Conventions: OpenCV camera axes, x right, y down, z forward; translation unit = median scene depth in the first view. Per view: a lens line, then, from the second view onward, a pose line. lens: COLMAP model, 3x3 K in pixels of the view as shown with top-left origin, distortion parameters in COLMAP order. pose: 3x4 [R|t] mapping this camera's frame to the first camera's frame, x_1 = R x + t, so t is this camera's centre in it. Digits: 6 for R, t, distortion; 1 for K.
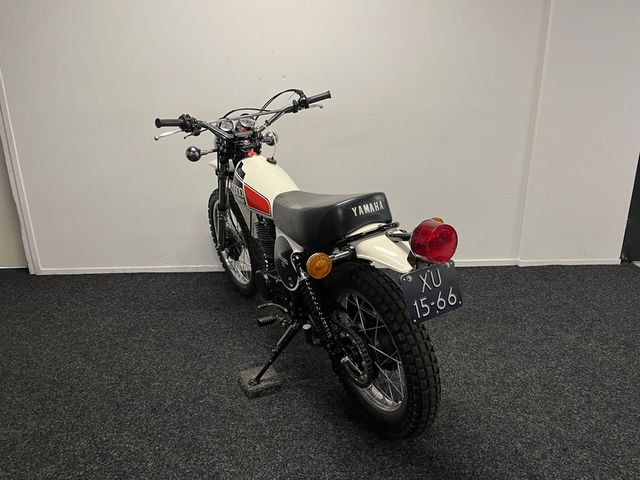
lens RADIAL K [[490.7, 0, 318.0], [0, 490.7, 242.9], [0, 0, 1]] dist [0.069368, -0.097601]
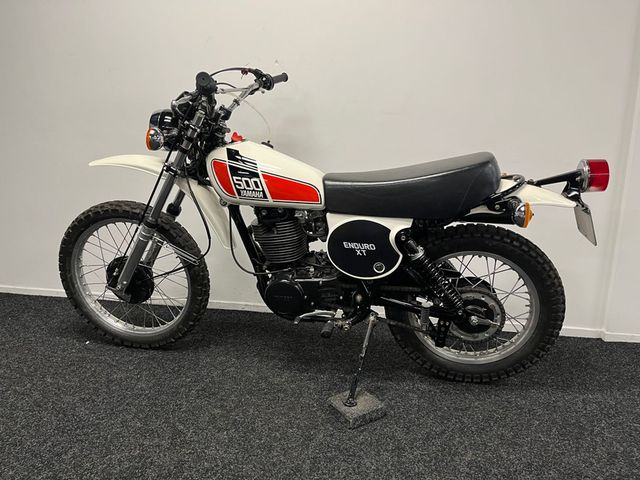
lens RADIAL K [[490.7, 0, 323.1], [0, 490.7, 235.8], [0, 0, 1]] dist [0.069368, -0.097601]
pose [[0.981565, 0.066676, -0.179119, 0.175475], [-0.083516, 0.992598, -0.088175, -0.004120], [0.171914, 0.101509, 0.979868, 0.312493]]
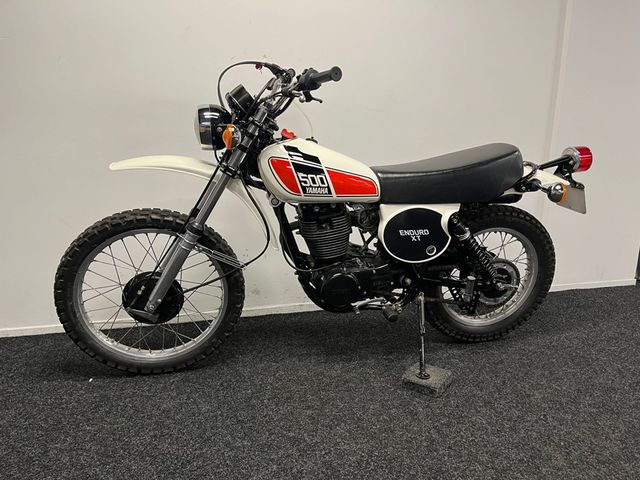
lens RADIAL K [[490.7, 0, 328.2], [0, 490.7, 241.2], [0, 0, 1]] dist [0.069368, -0.097601]
pose [[0.974287, -0.032142, 0.223007, -0.167351], [0.051694, 0.995258, -0.082394, 0.012015], [-0.219301, 0.091803, 0.971329, 0.301762]]
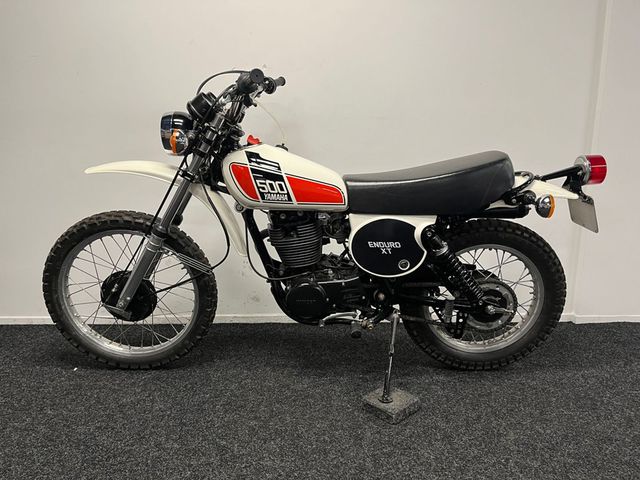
lens RADIAL K [[490.7, 0, 319.6], [0, 490.7, 242.4], [0, 0, 1]] dist [0.069368, -0.097601]
pose [[0.999859, 0.016016, 0.005070, 0.017904], [-0.015335, 0.993365, -0.113978, 0.021491], [-0.006862, 0.113884, 0.993470, 0.301446]]
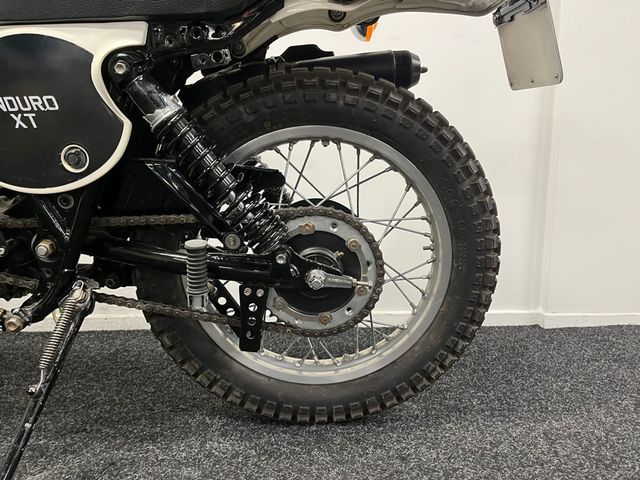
lens RADIAL K [[490.7, 0, 329.1], [0, 490.7, 236.2], [0, 0, 1]] dist [0.069368, -0.097601]
pose [[0.999511, 0.015667, 0.027060, 0.260251], [-0.010731, 0.984731, -0.173754, 0.057200], [-0.029369, 0.173378, 0.984417, 0.710174]]
